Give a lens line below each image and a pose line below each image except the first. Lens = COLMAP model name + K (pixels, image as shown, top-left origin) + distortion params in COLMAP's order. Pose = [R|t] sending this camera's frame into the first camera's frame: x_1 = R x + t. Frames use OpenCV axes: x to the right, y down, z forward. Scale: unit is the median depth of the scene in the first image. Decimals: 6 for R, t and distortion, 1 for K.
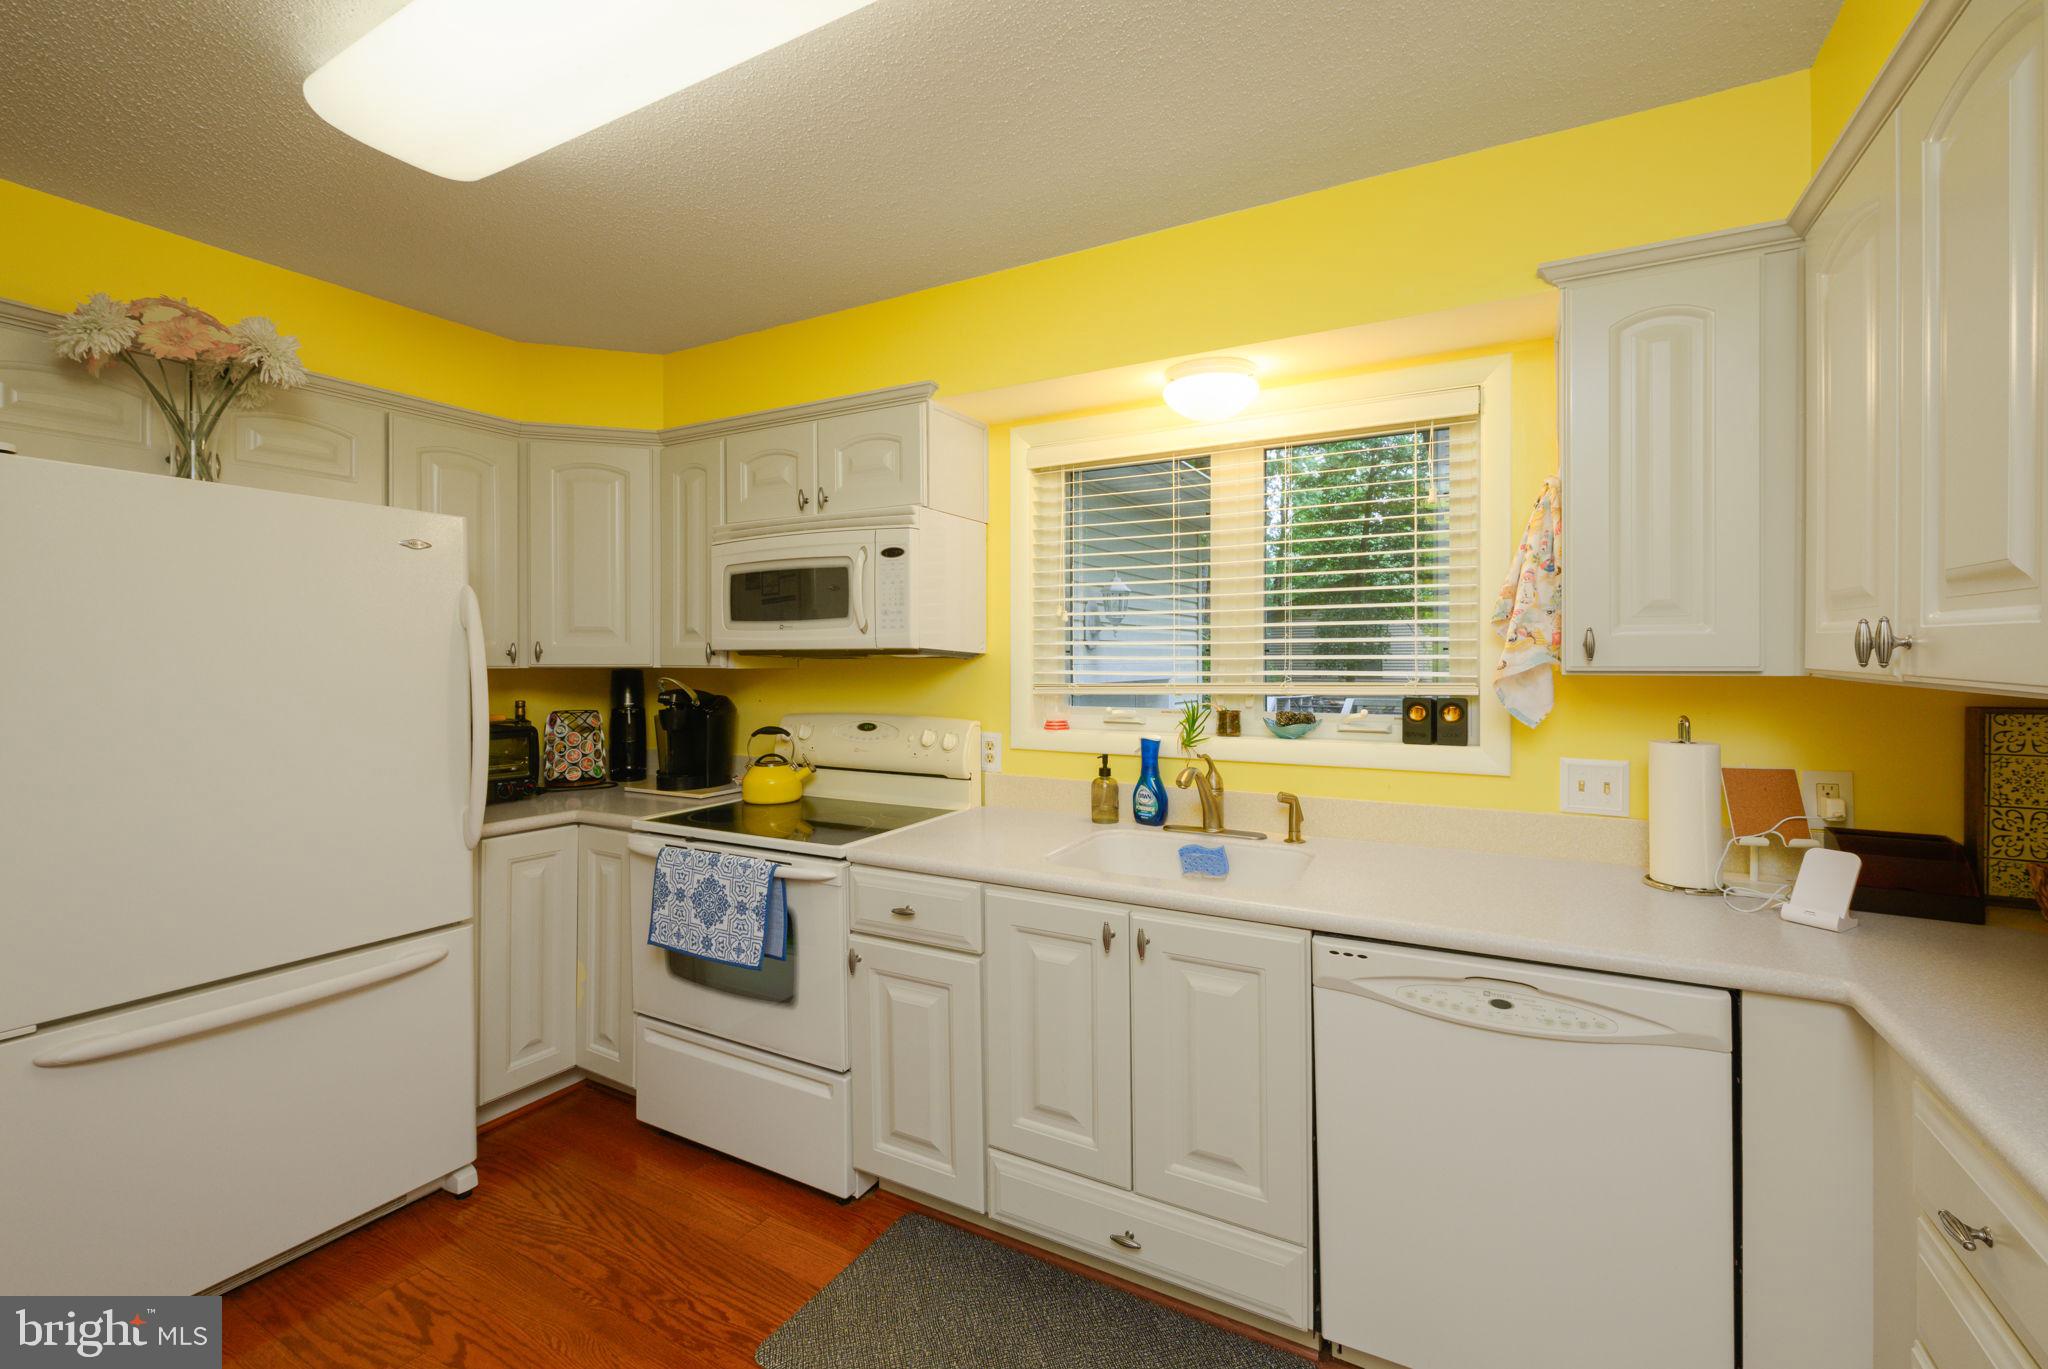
lens RADIAL K [[840.9, 0, 1032.7], [0, 840.9, 653.2], [0, 0, 1]] dist [-0.001774, -0.000819]
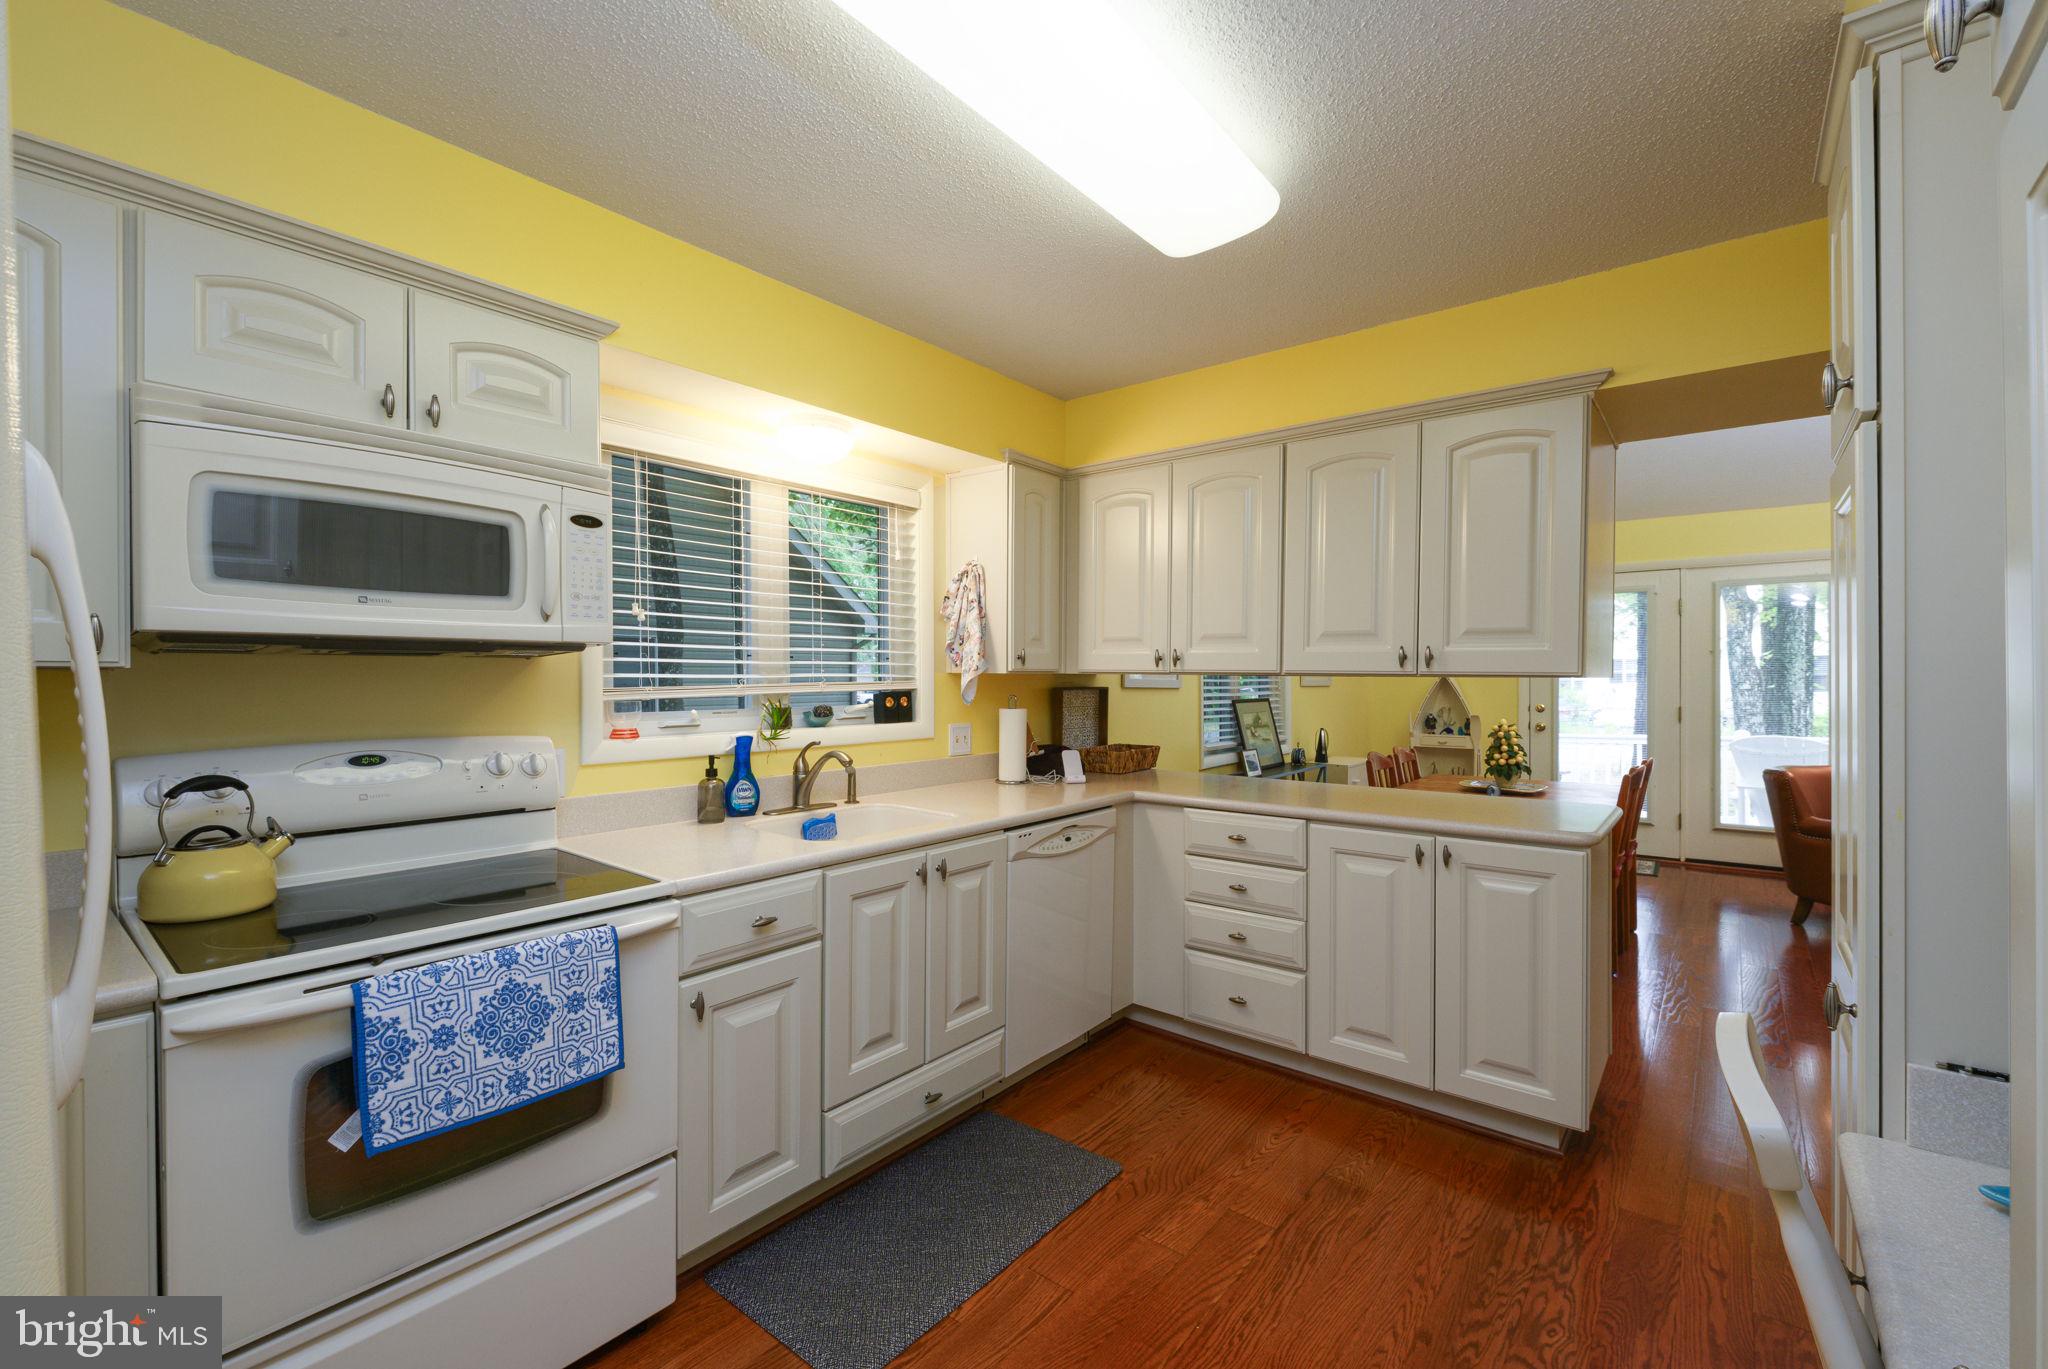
lens RADIAL K [[938.2, 0, 977.3], [0, 938.2, 680.9], [0, 0, 1]] dist [-0.000170, 0.000326]
pose [[0.188319, -0.001288, 0.982107, -0.997386], [-0.002491, 0.999995, 0.001789, 0.028720], [-0.982105, -0.002784, 0.188315, 0.491235]]
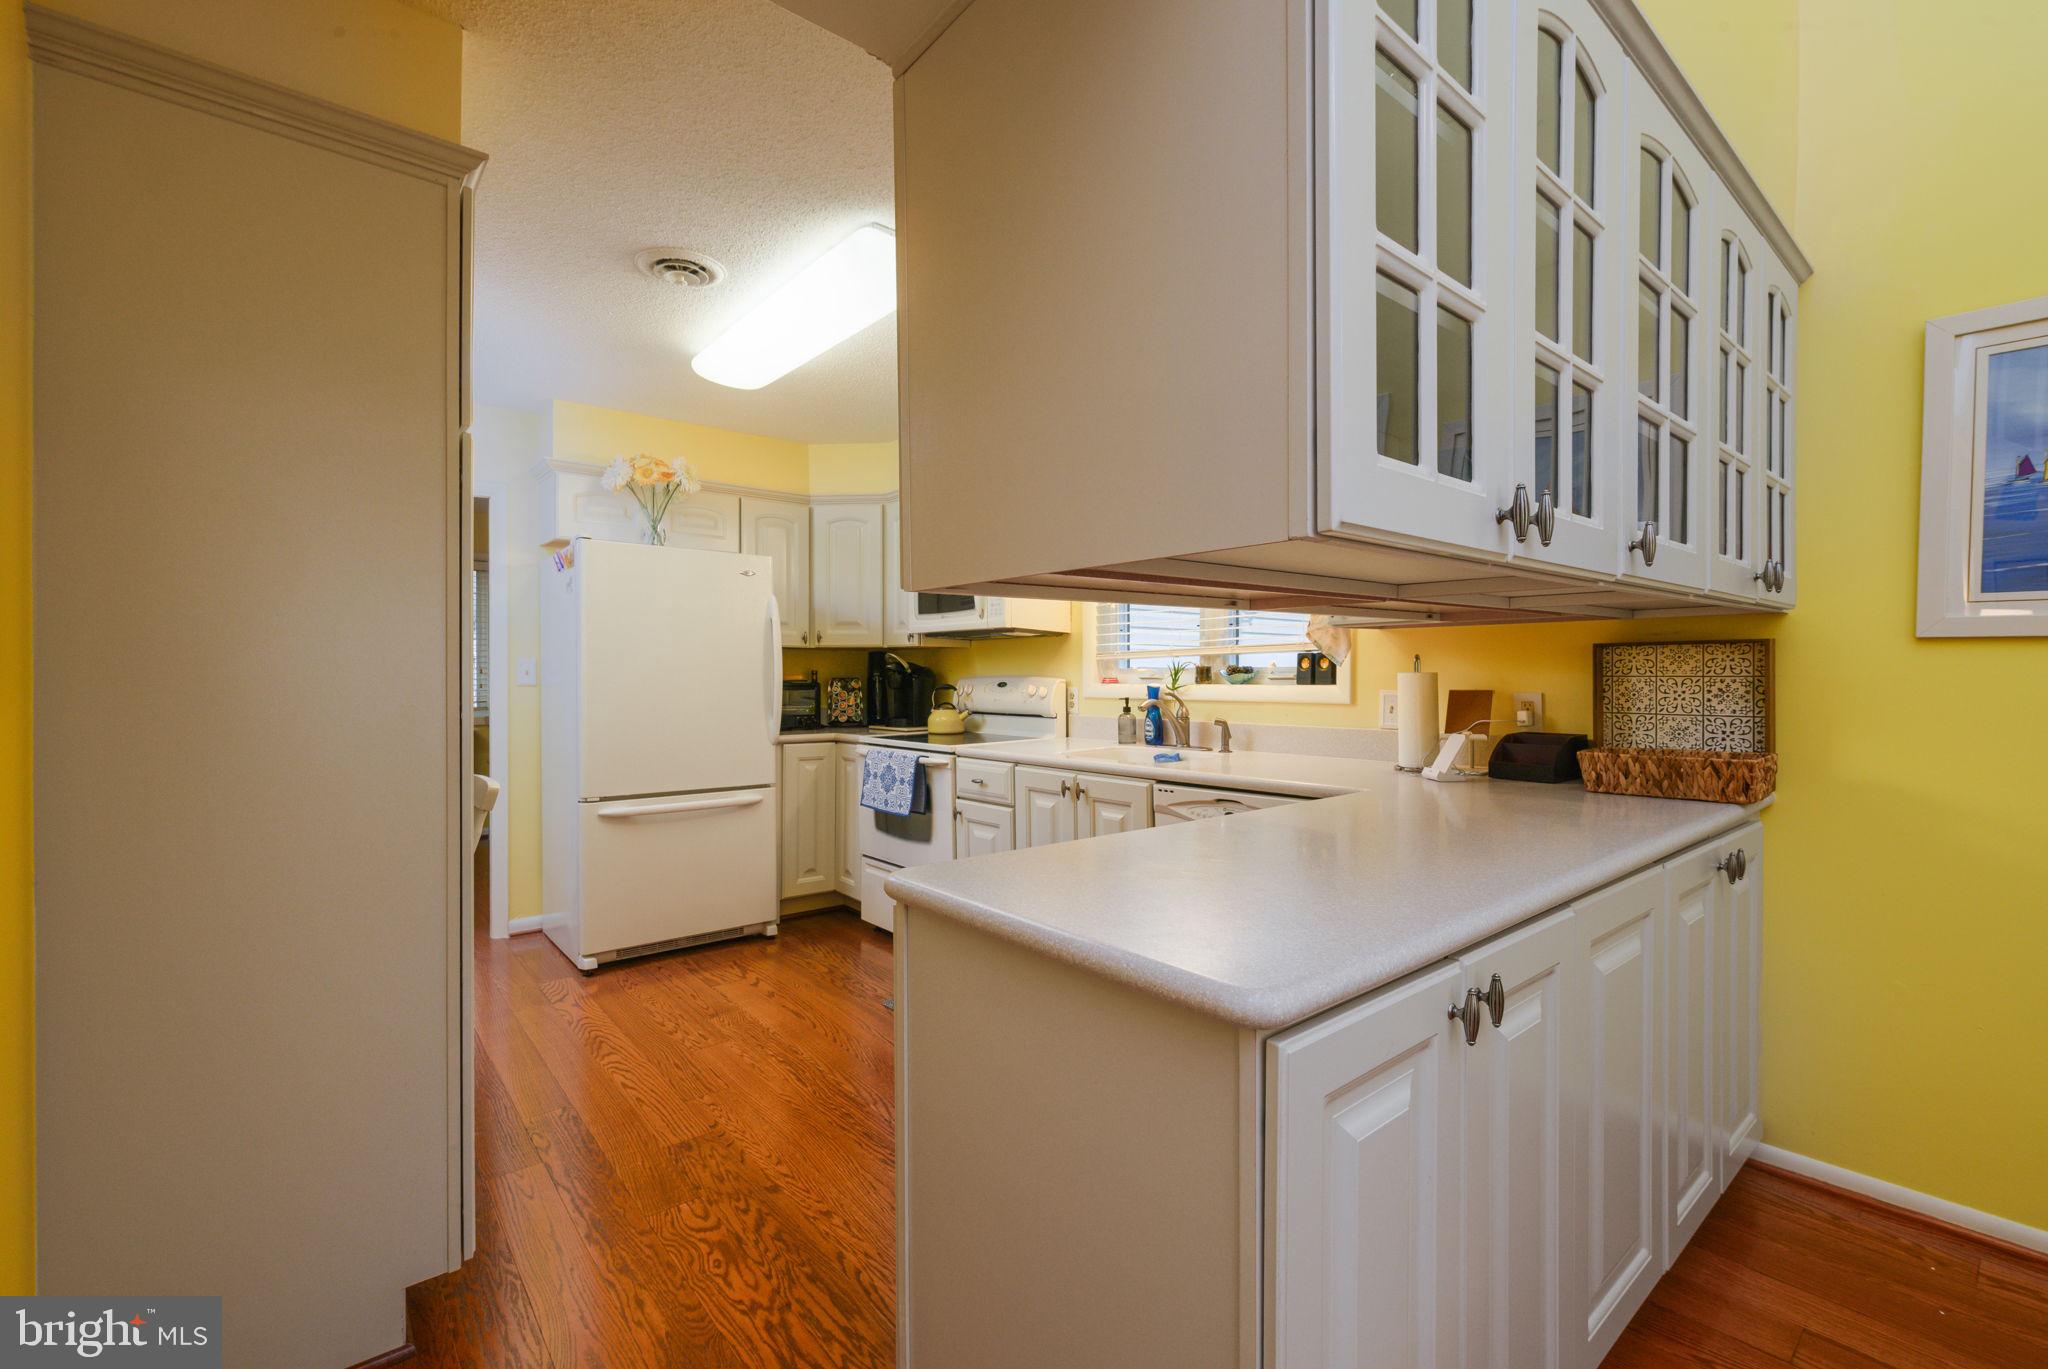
lens RADIAL K [[895.1, 0, 1024.0], [0, 895.1, 684.5], [0, 0, 1]] dist [-0.001253, -0.000293]
pose [[0.920443, 0.008139, -0.390791, 0.546474], [-0.002425, 0.999883, 0.015113, 0.076160], [0.390868, -0.012963, 0.920355, -0.523944]]
